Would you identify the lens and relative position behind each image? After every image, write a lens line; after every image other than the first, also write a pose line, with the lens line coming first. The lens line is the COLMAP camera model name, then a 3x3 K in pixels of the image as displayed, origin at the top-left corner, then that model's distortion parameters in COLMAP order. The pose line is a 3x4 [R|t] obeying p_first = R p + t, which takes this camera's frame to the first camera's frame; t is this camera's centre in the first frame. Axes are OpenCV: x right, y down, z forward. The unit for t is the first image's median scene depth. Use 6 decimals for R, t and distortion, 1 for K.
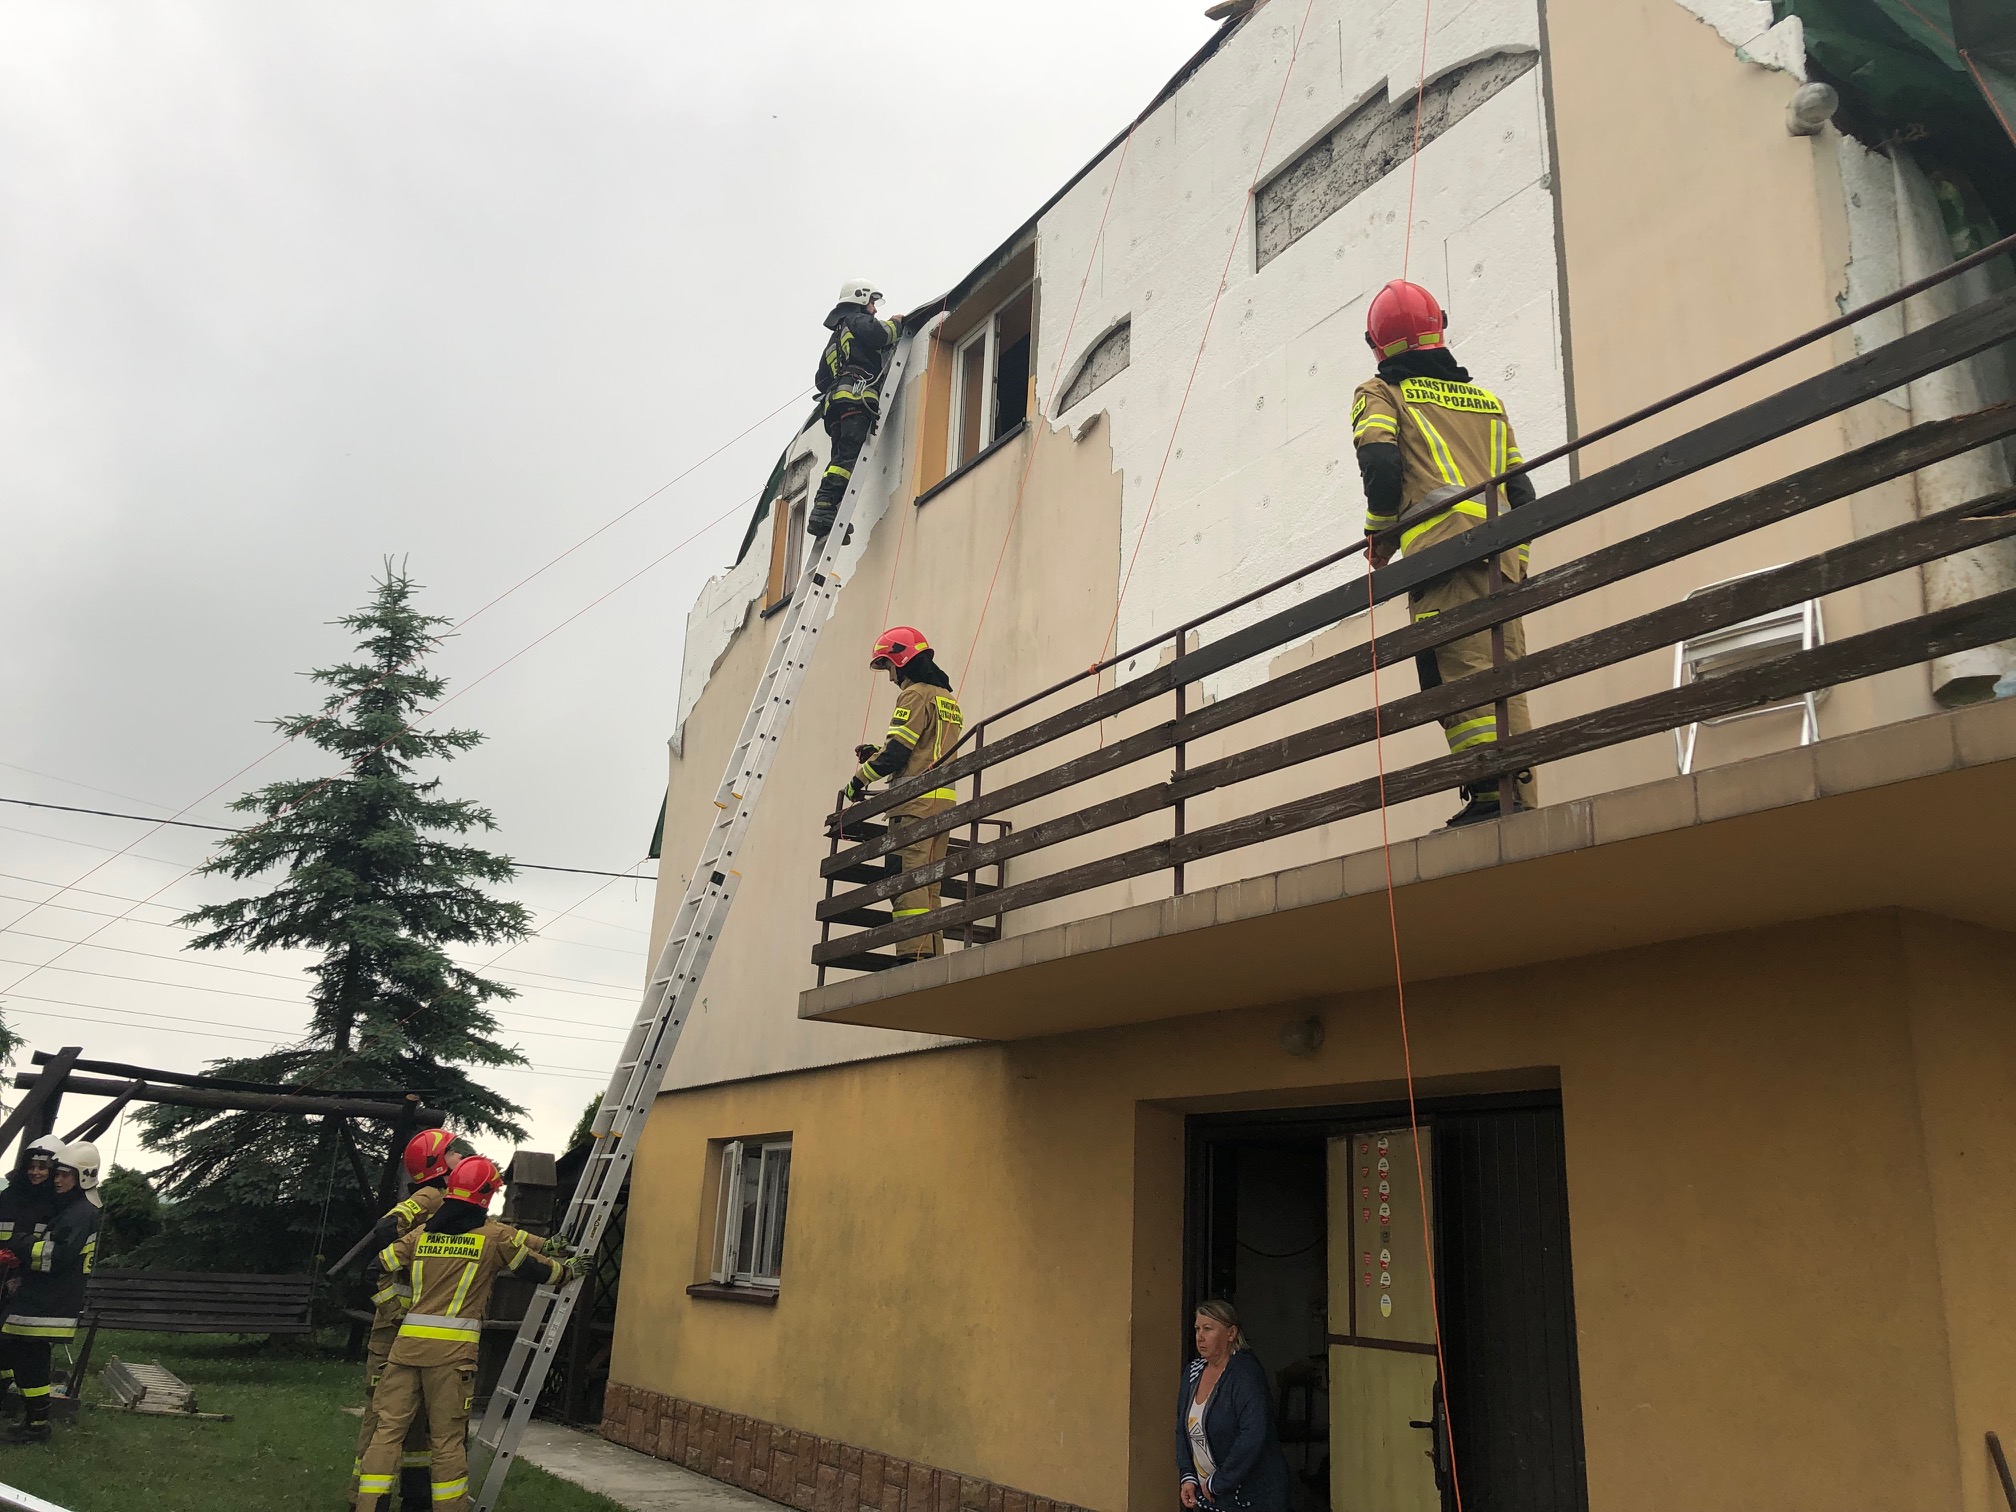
lens RADIAL K [[1661.4, 0, 1000.2], [0, 1661.4, 734.9], [0, 0, 1]] dist [0.033686, -0.000794]
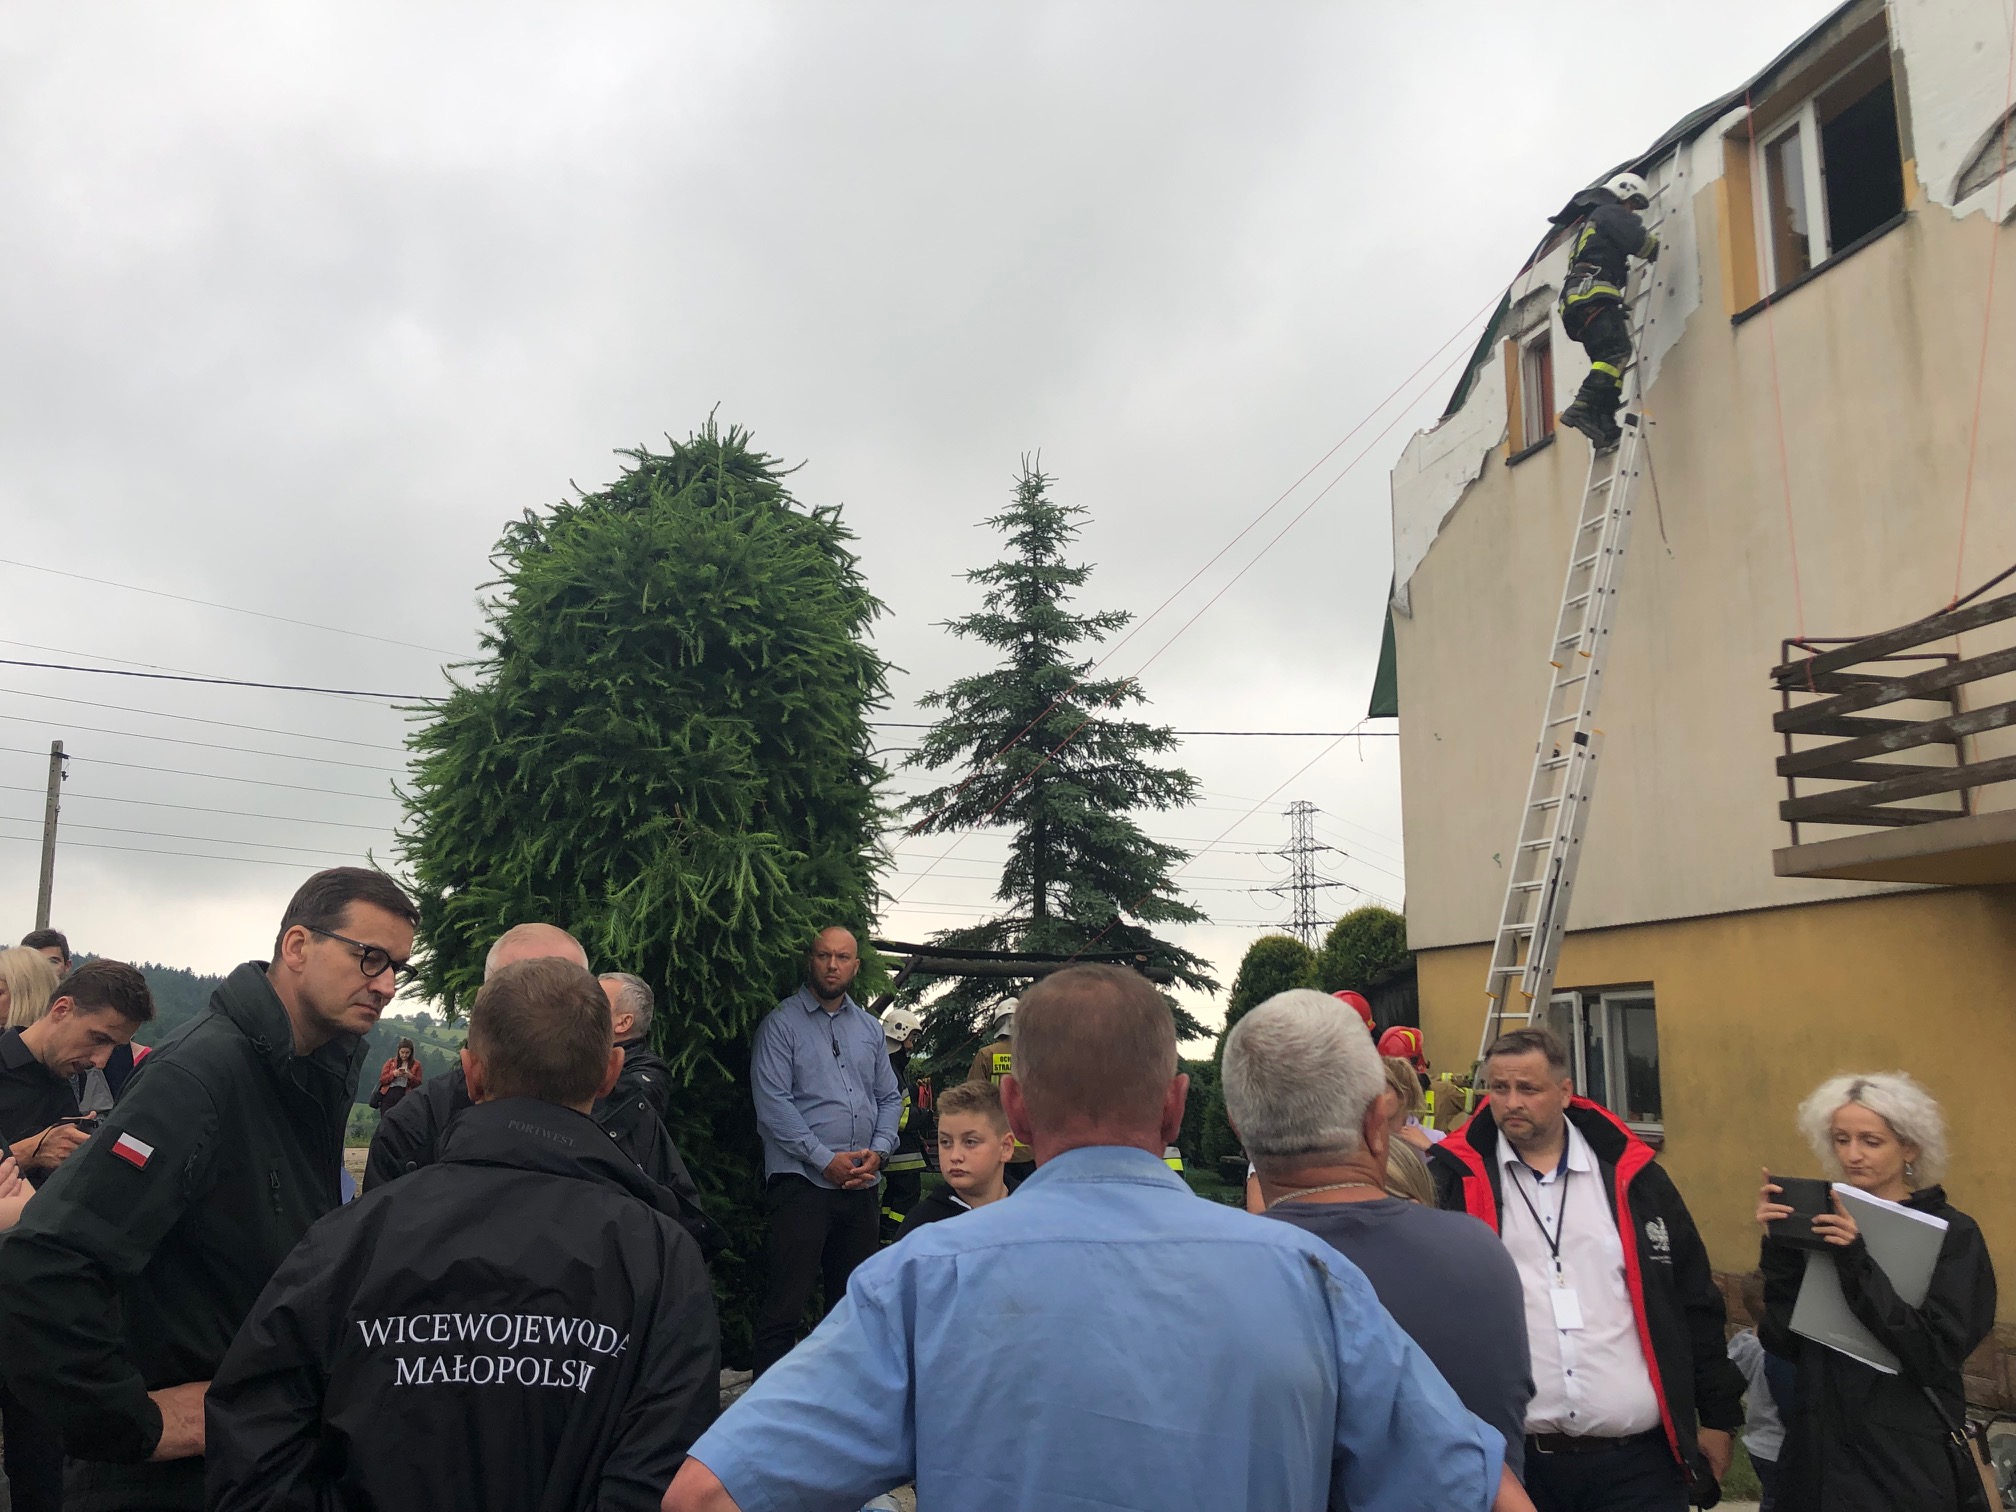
lens RADIAL K [[1636.4, 0, 1000.8], [0, 1636.4, 745.0], [0, 0, 1]] dist [0.092518, -0.133372]
pose [[0.959518, -0.089198, -0.267151, -0.125201], [0.116521, 0.989264, 0.088206, -0.019469], [0.256415, -0.115764, 0.959609, -0.018142]]
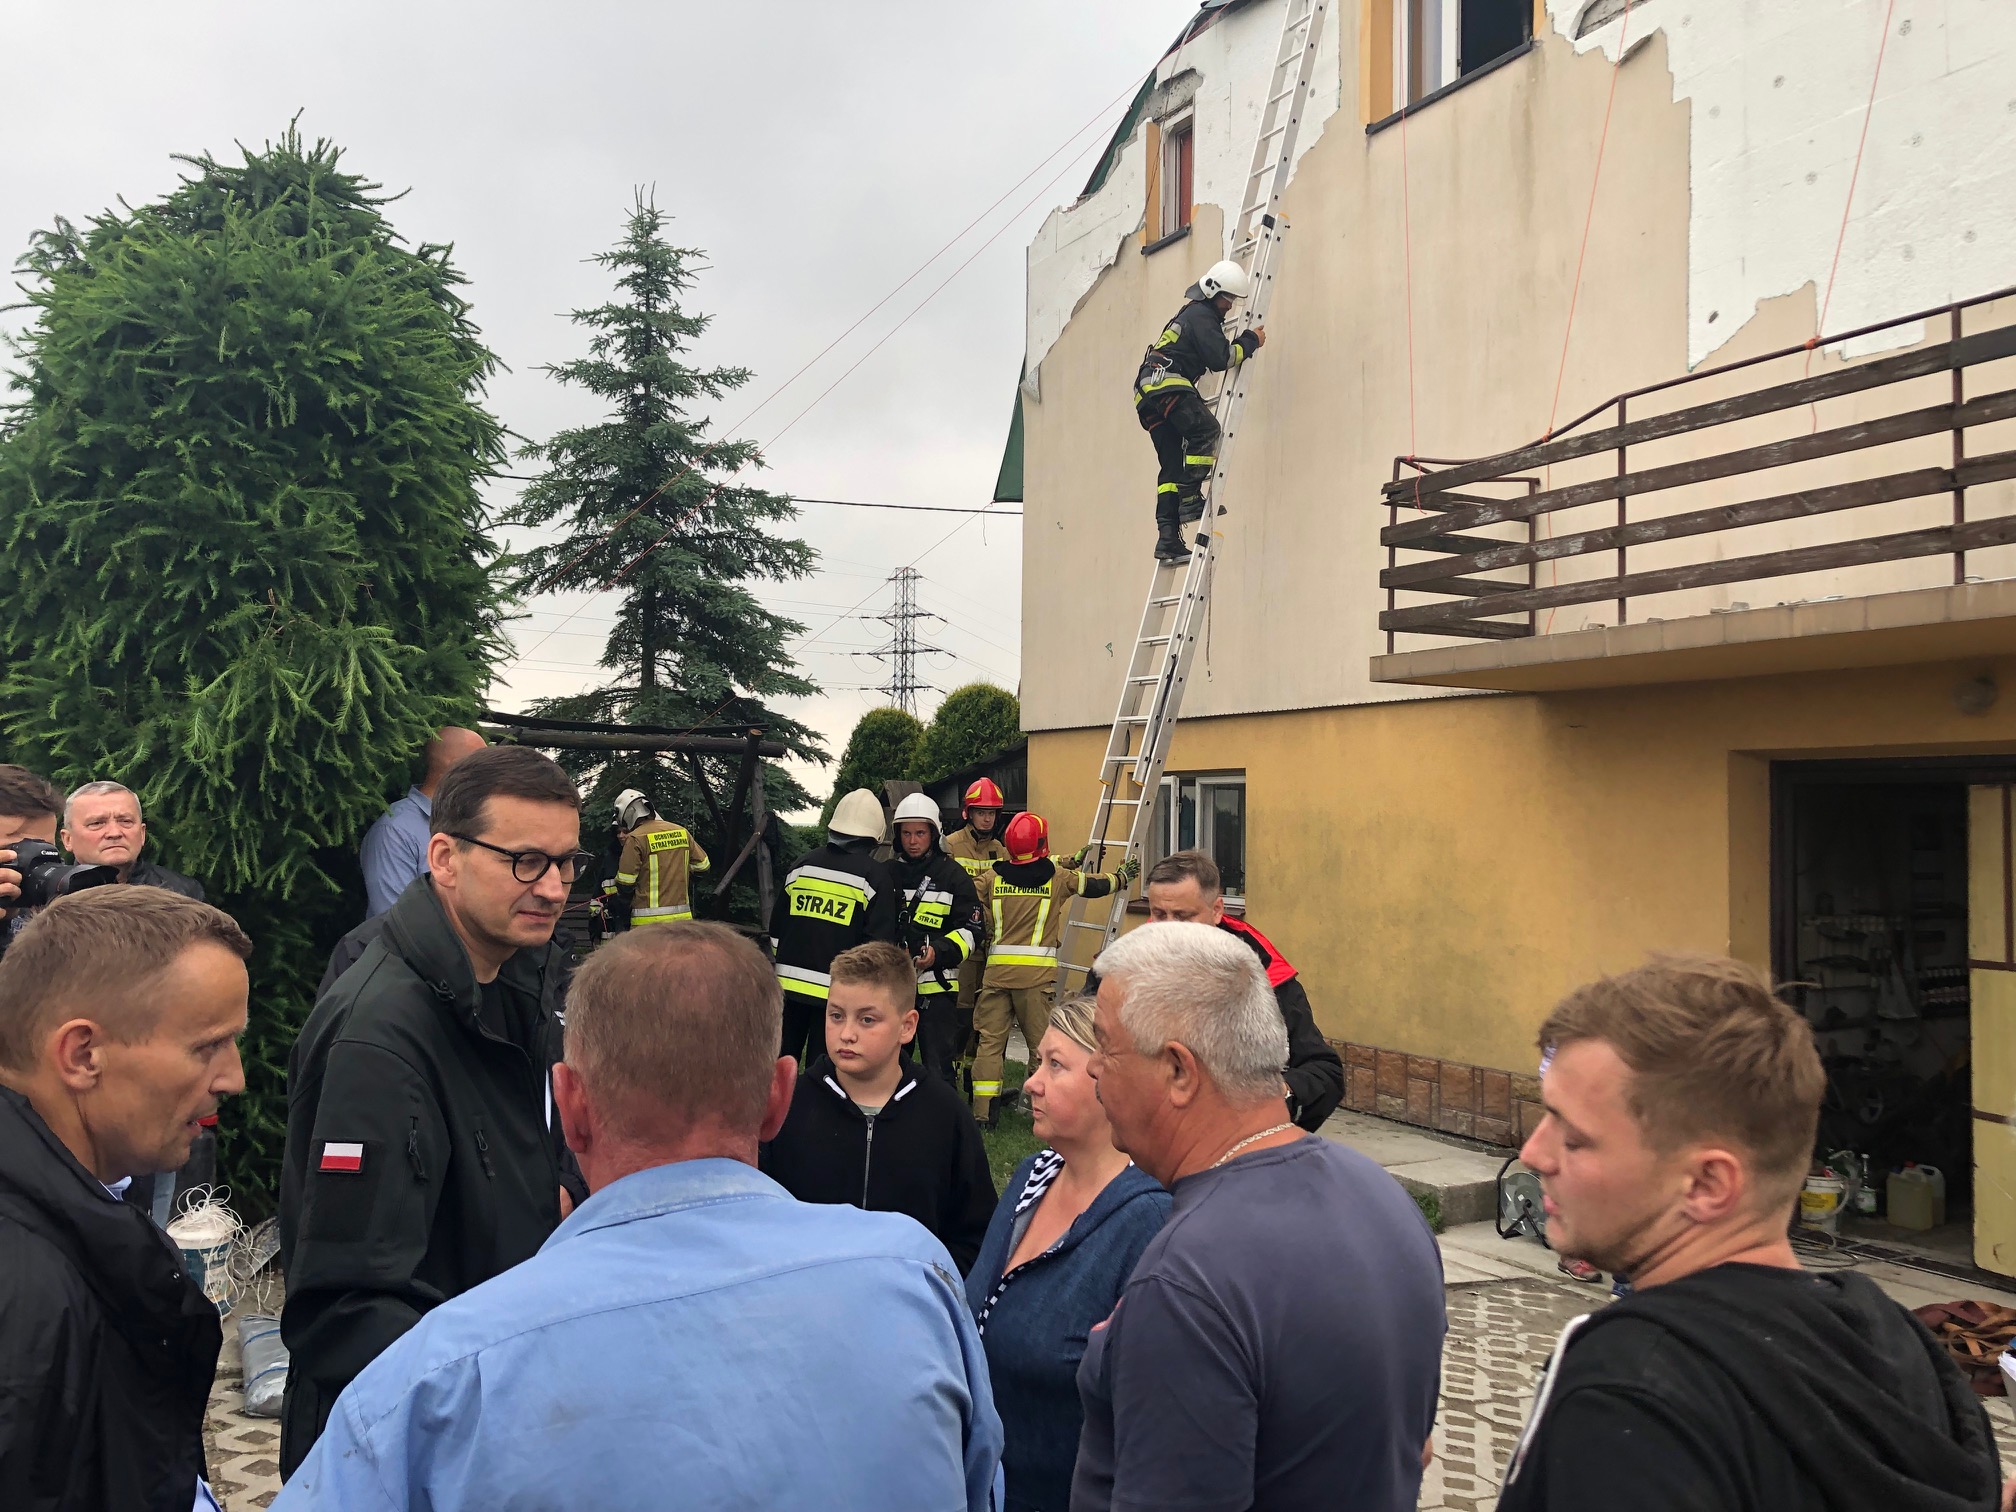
lens RADIAL K [[1655.0, 0, 1016.5], [0, 1655.0, 755.7], [0, 0, 1]] dist [0.003852, 0.019050]
pose [[0.998885, -0.036640, -0.029782, -0.135626], [0.043072, 0.965507, 0.256788, -0.026486], [0.019346, -0.257785, 0.966009, -0.009498]]
